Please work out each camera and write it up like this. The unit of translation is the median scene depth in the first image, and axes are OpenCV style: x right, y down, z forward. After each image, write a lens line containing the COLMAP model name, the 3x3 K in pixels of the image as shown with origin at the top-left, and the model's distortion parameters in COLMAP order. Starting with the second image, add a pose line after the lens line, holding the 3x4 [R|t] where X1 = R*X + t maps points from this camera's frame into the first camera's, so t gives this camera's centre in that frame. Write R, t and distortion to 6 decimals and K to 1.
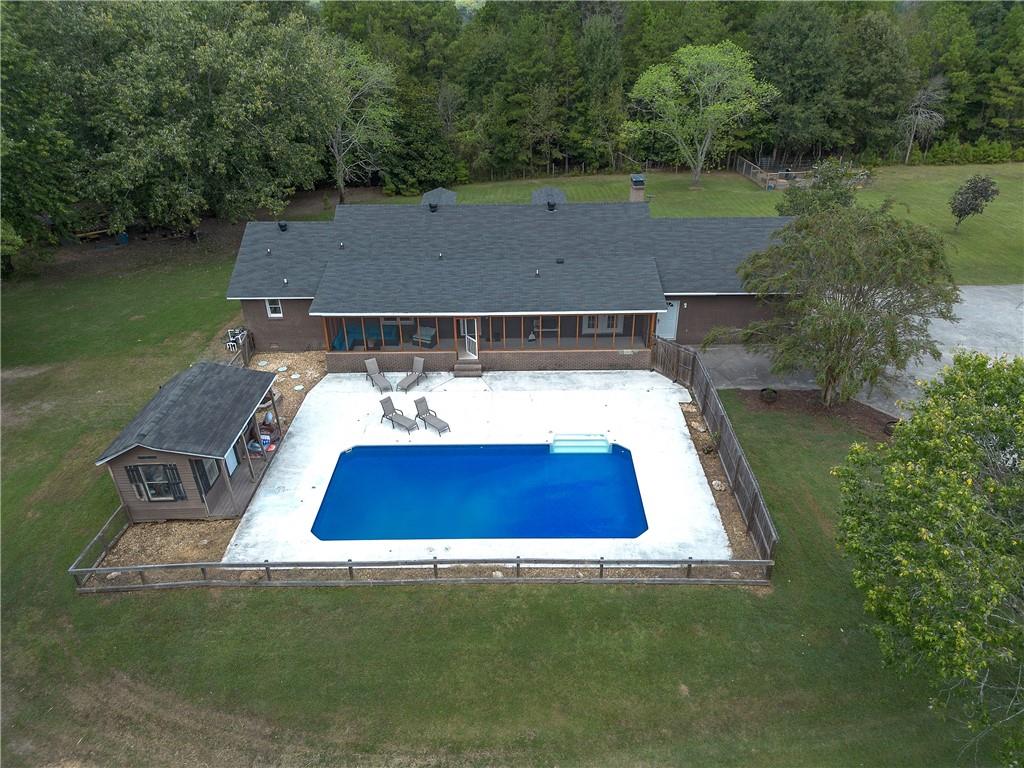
lens RADIAL K [[727.2, 0, 512.0], [0, 727.2, 384.0], [0, 0, 1]] dist [0.061189, -0.060486]
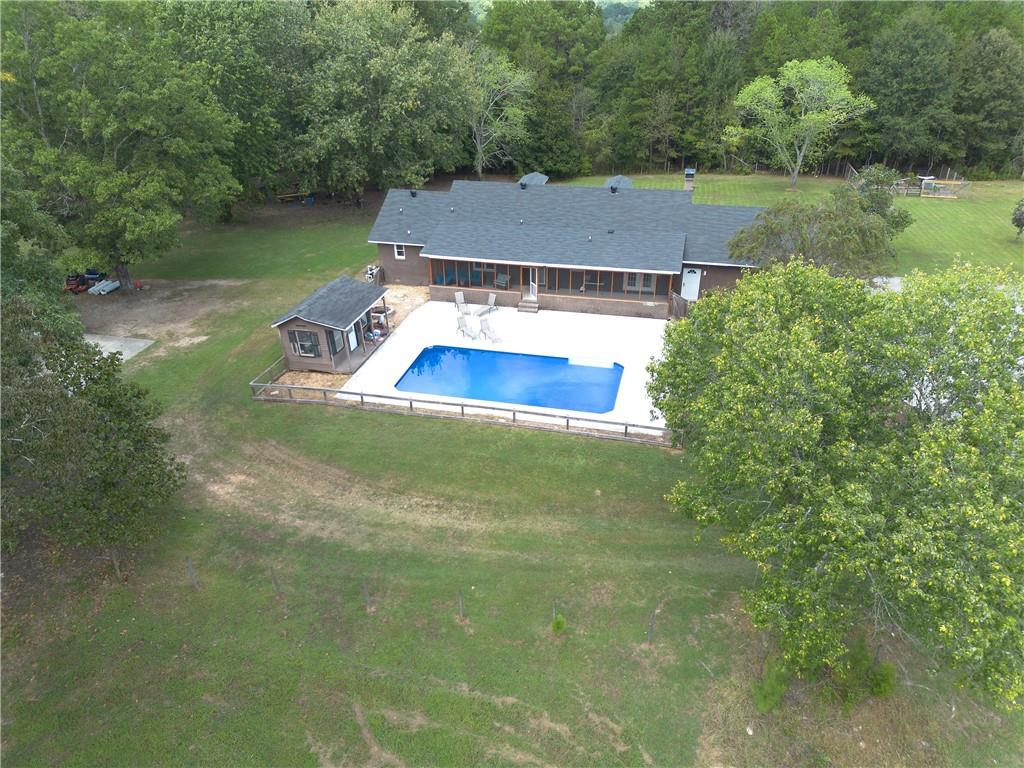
lens RADIAL K [[723.8, 0, 512.0], [0, 723.8, 384.0], [0, 0, 1]] dist [0.062718, -0.052223]
pose [[0.973152, 0.112264, -0.200929, 0.184909], [-0.111639, 0.993643, 0.014477, 0.101118], [0.201277, 0.008343, 0.979499, -0.297466]]
